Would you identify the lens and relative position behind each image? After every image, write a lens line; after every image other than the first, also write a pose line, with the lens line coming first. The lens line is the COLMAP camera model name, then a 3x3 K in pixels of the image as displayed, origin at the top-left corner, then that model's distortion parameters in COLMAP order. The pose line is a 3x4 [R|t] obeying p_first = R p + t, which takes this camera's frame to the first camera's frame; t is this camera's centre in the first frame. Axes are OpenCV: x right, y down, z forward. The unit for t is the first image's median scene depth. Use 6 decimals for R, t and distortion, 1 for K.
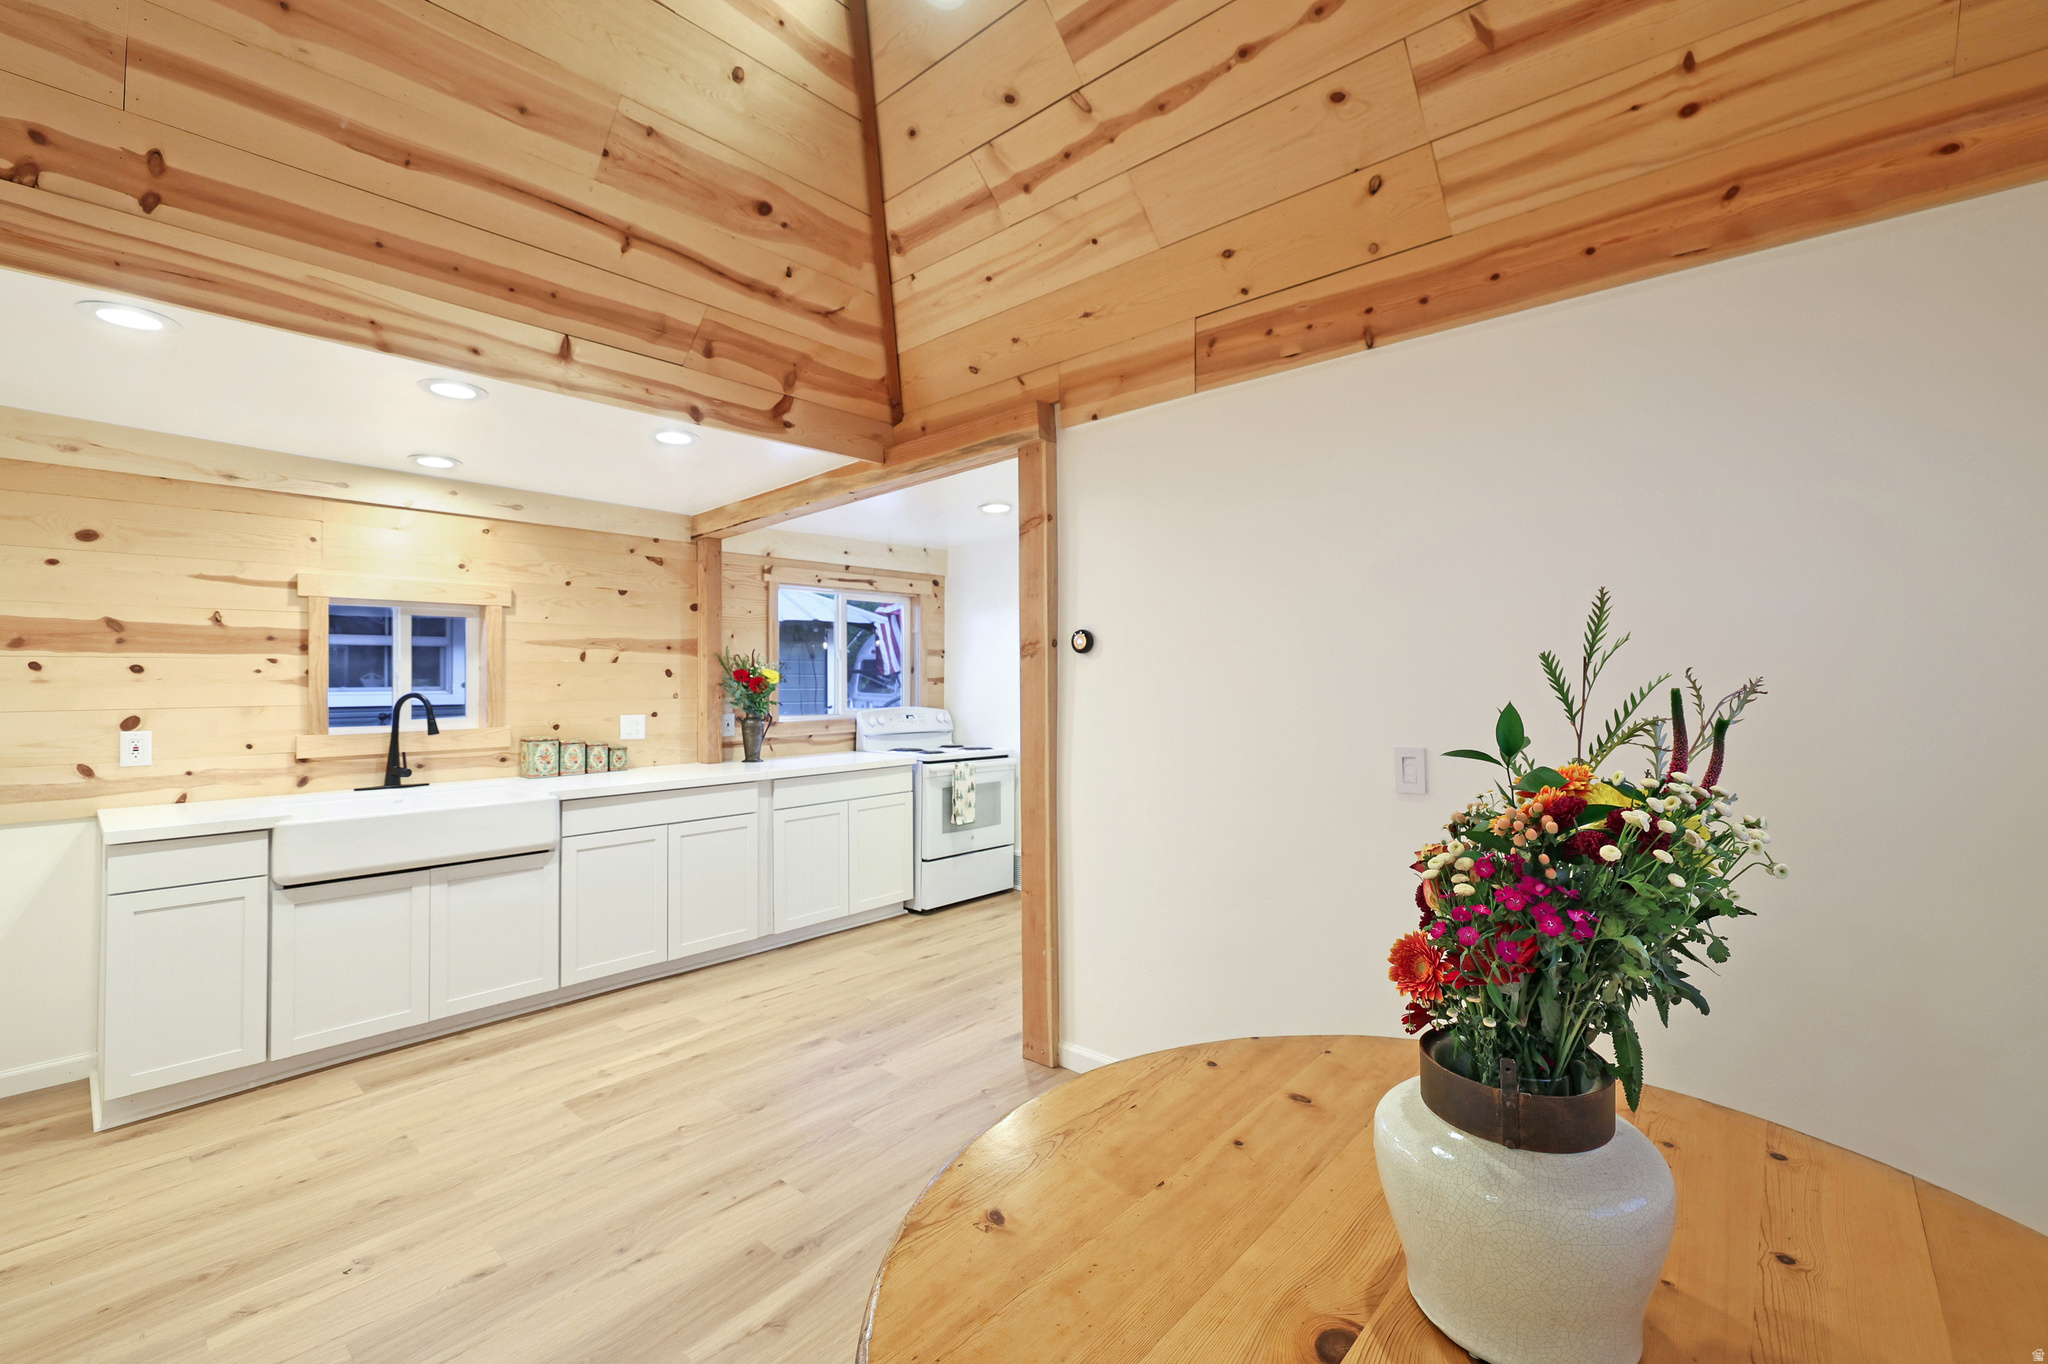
lens RADIAL K [[871.9, 0, 1048.9], [0, 871.9, 663.2], [0, 0, 1]] dist [-0.003181, 0.000698]
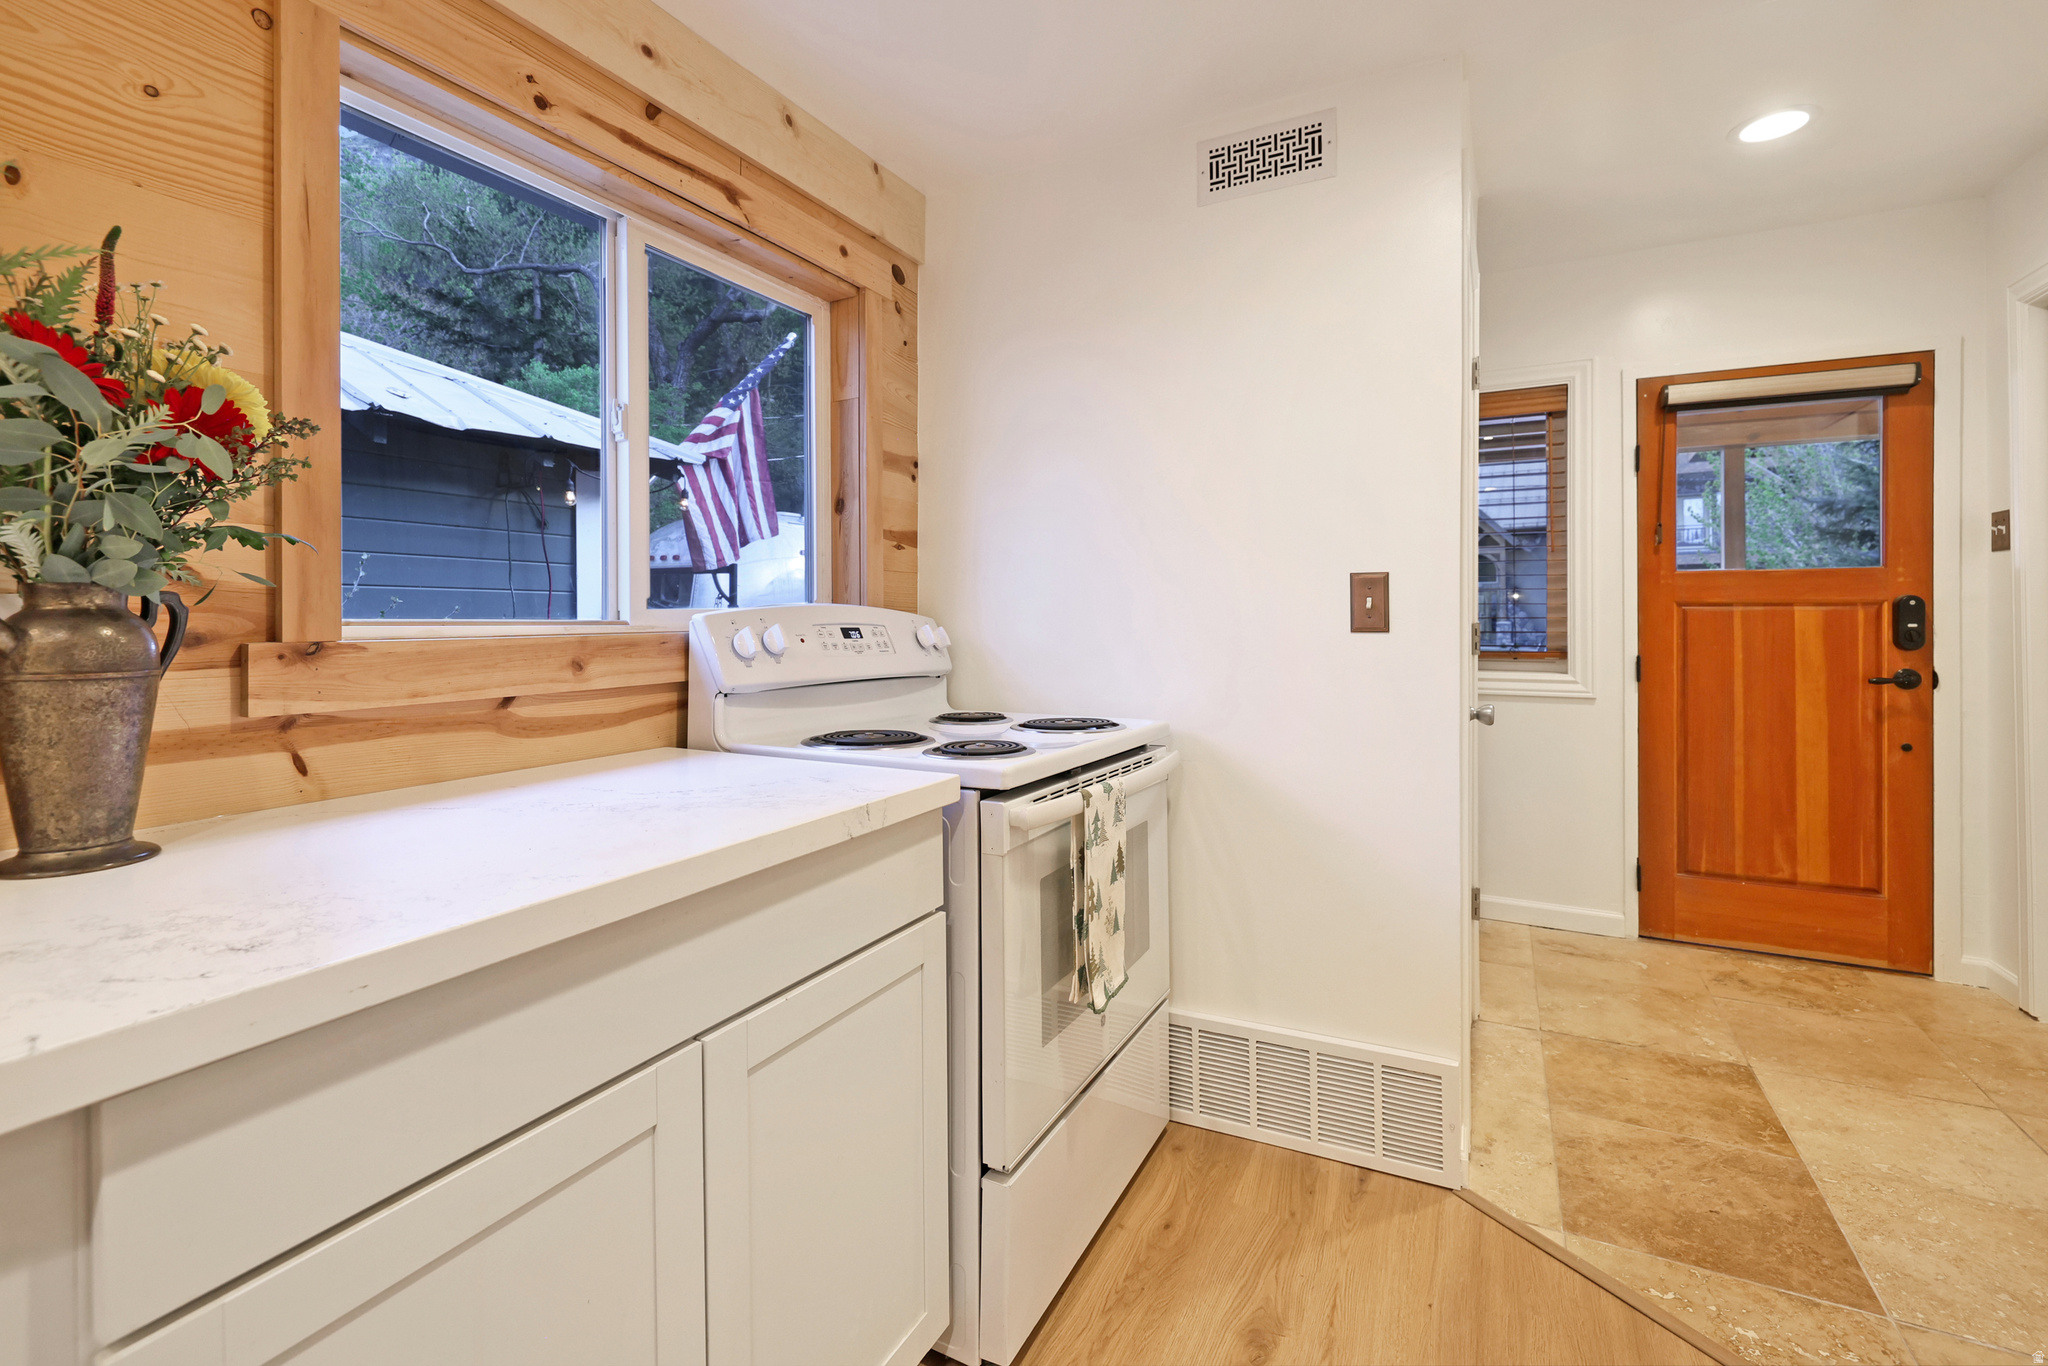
lens RADIAL K [[871.9, 0, 1050.6], [0, 871.9, 627.8], [0, 0, 1]] dist [-0.003181, 0.000698]
pose [[0.968666, 0.001729, 0.248361, -0.290069], [-0.009426, 0.999511, 0.029808, 0.084470], [-0.248188, -0.031215, 0.968209, 1.135658]]
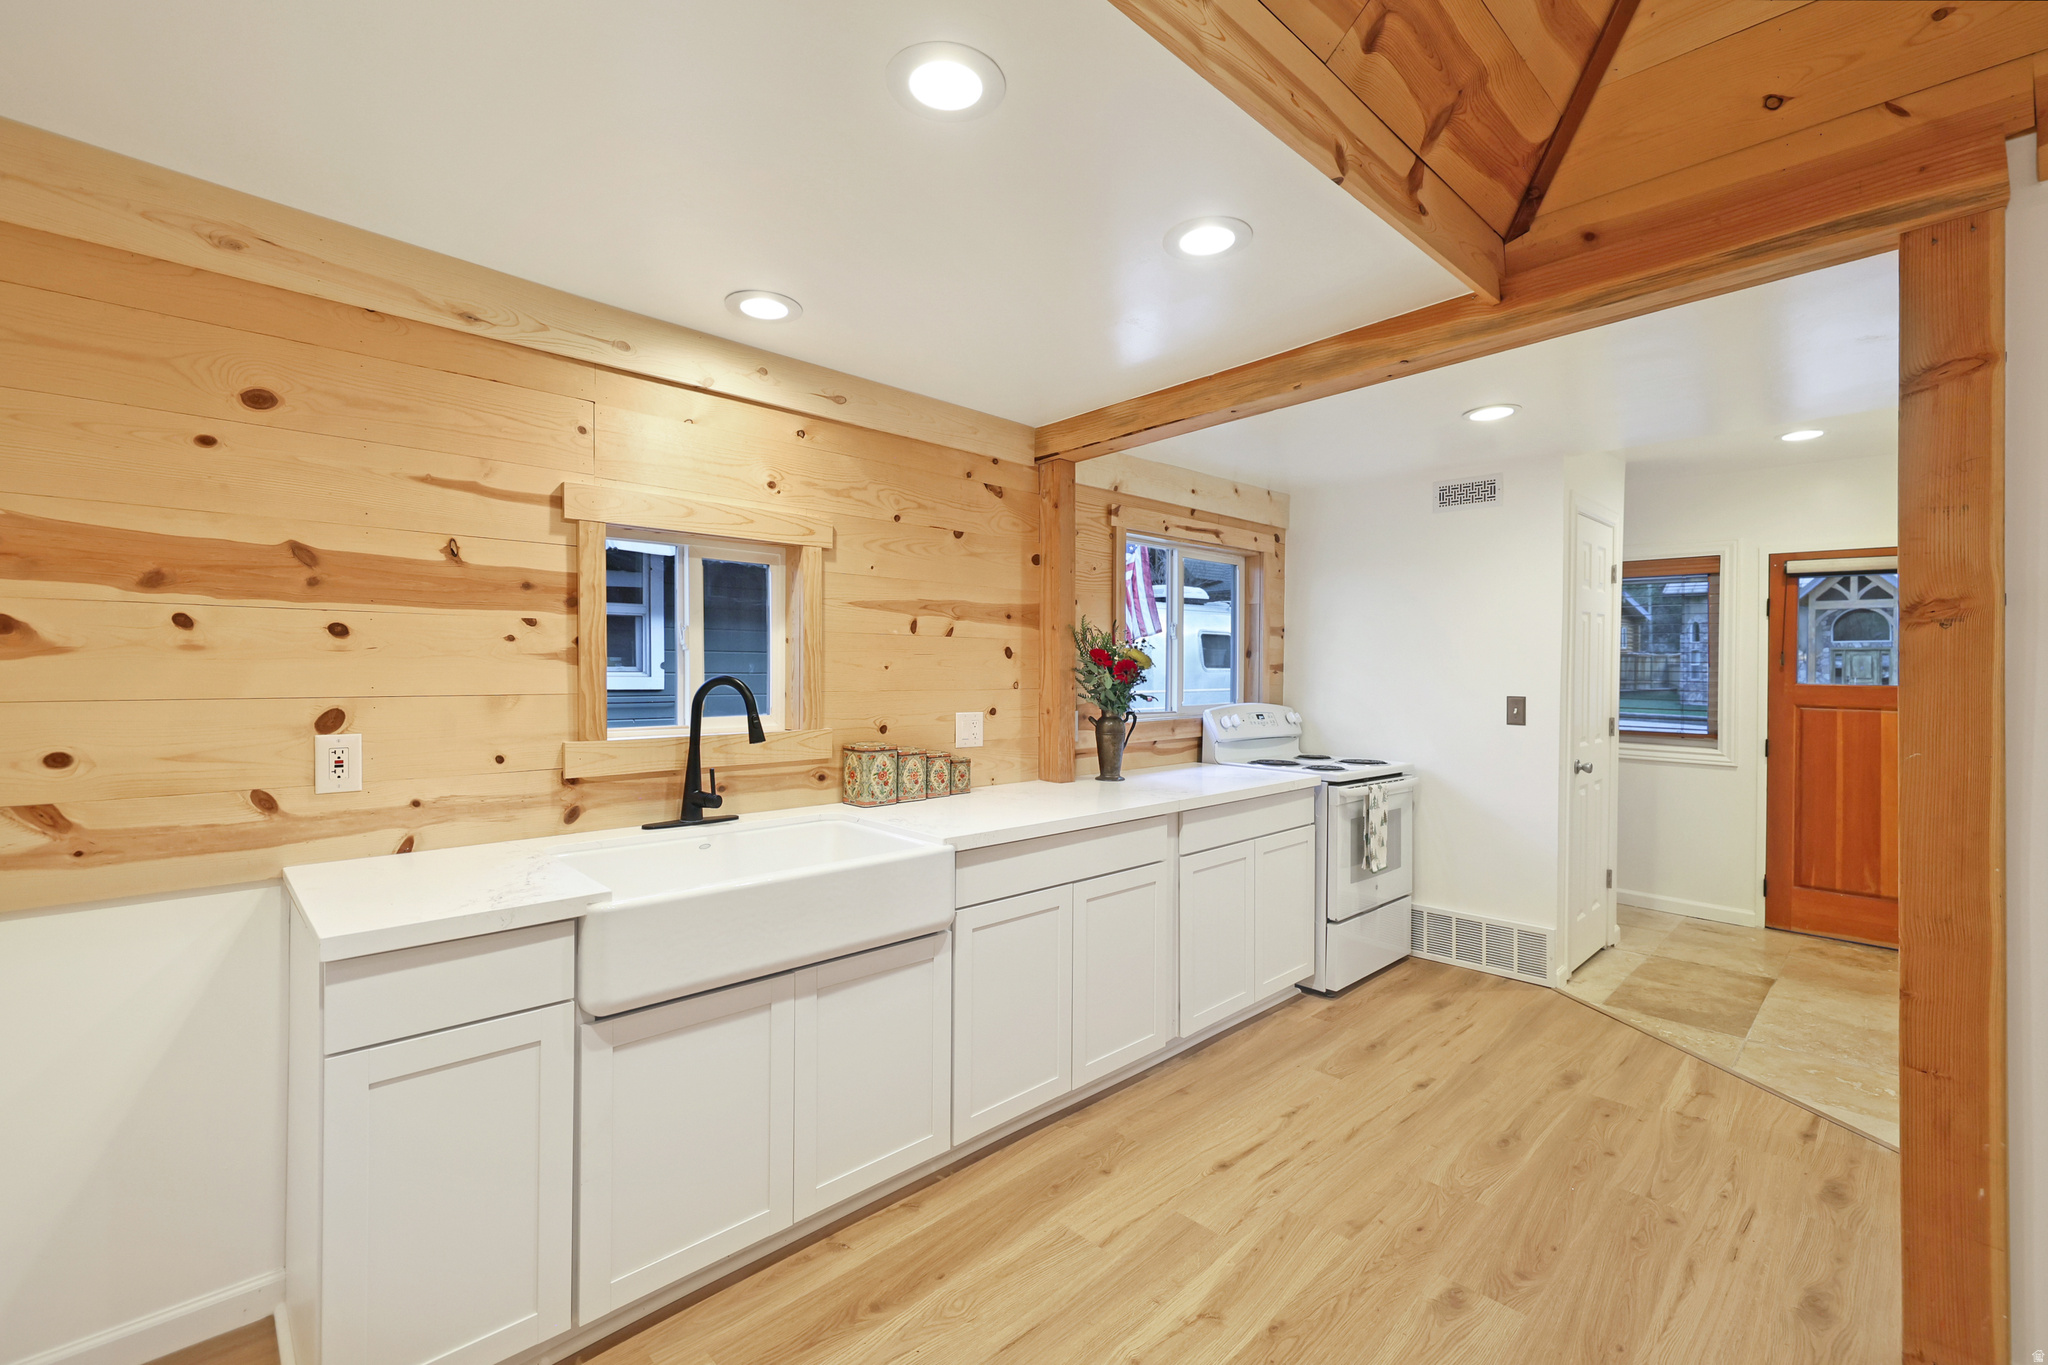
lens RADIAL K [[871.9, 0, 1040.2], [0, 871.9, 680.6], [0, 0, 1]] dist [-0.003181, 0.000698]
pose [[0.996950, 0.017640, -0.076026, -0.500234], [-0.014954, 0.999249, 0.035749, 0.011843], [0.076599, -0.034503, 0.996465, 0.421822]]
